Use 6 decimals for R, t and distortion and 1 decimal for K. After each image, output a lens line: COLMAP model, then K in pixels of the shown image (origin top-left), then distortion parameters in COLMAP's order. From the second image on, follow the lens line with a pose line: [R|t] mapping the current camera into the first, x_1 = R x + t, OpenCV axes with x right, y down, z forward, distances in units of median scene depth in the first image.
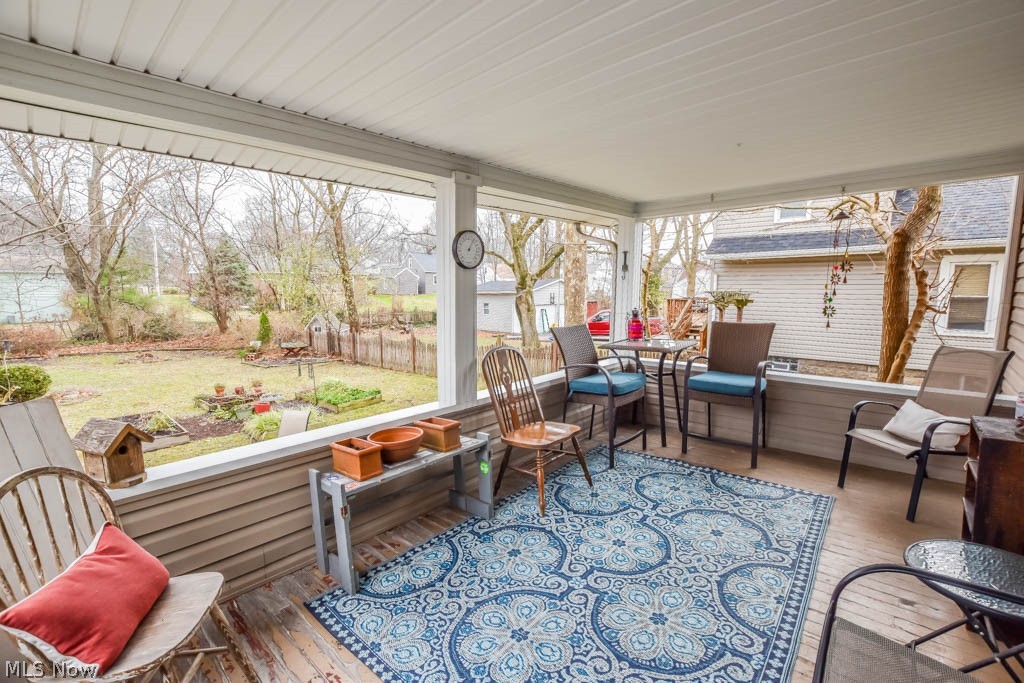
lens RADIAL K [[453.9, 0, 514.0], [0, 453.9, 341.3], [0, 0, 1]] dist [-0.026823, 0.001294]
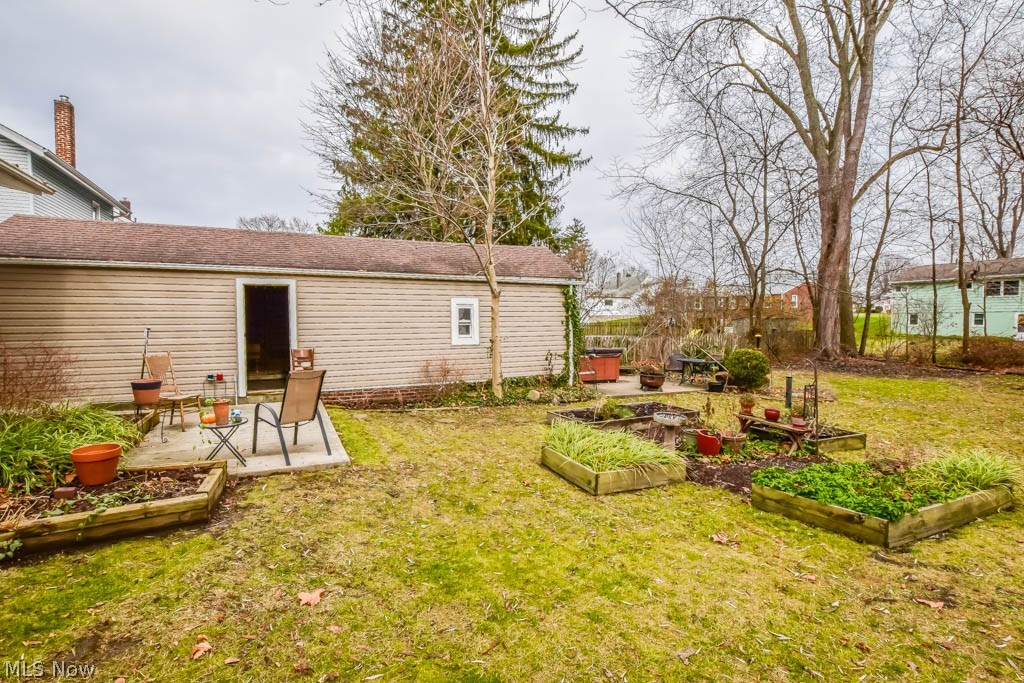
lens RADIAL K [[473.2, 0, 512.0], [0, 473.2, 341.5], [0, 0, 1]] dist [-0.018933, 0.000041]
pose [[-0.363634, 0.043648, -0.930519, 0.083260], [-0.104382, 0.990702, 0.087262, -0.003824], [0.925675, 0.128861, -0.355697, 0.887196]]
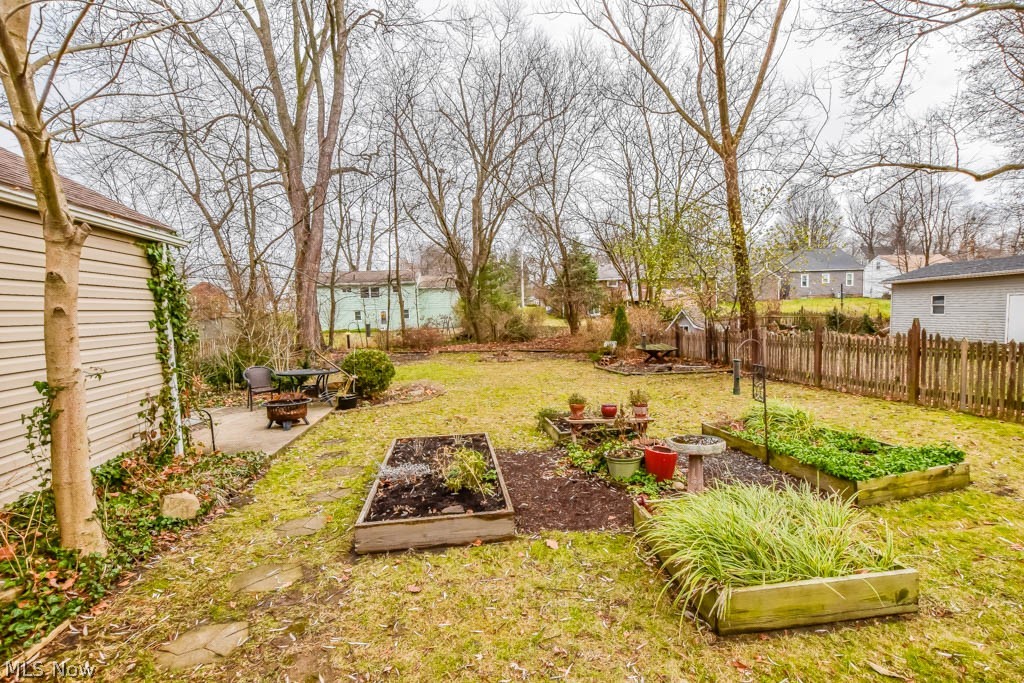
lens RADIAL K [[453.9, 0, 514.0], [0, 453.9, 341.3], [0, 0, 1]] dist [-0.026823, 0.001294]
pose [[0.766849, 0.017152, -0.641598, -0.355257], [-0.040960, 0.998913, -0.022252, 0.044093], [0.640519, 0.043343, 0.766718, 0.516167]]
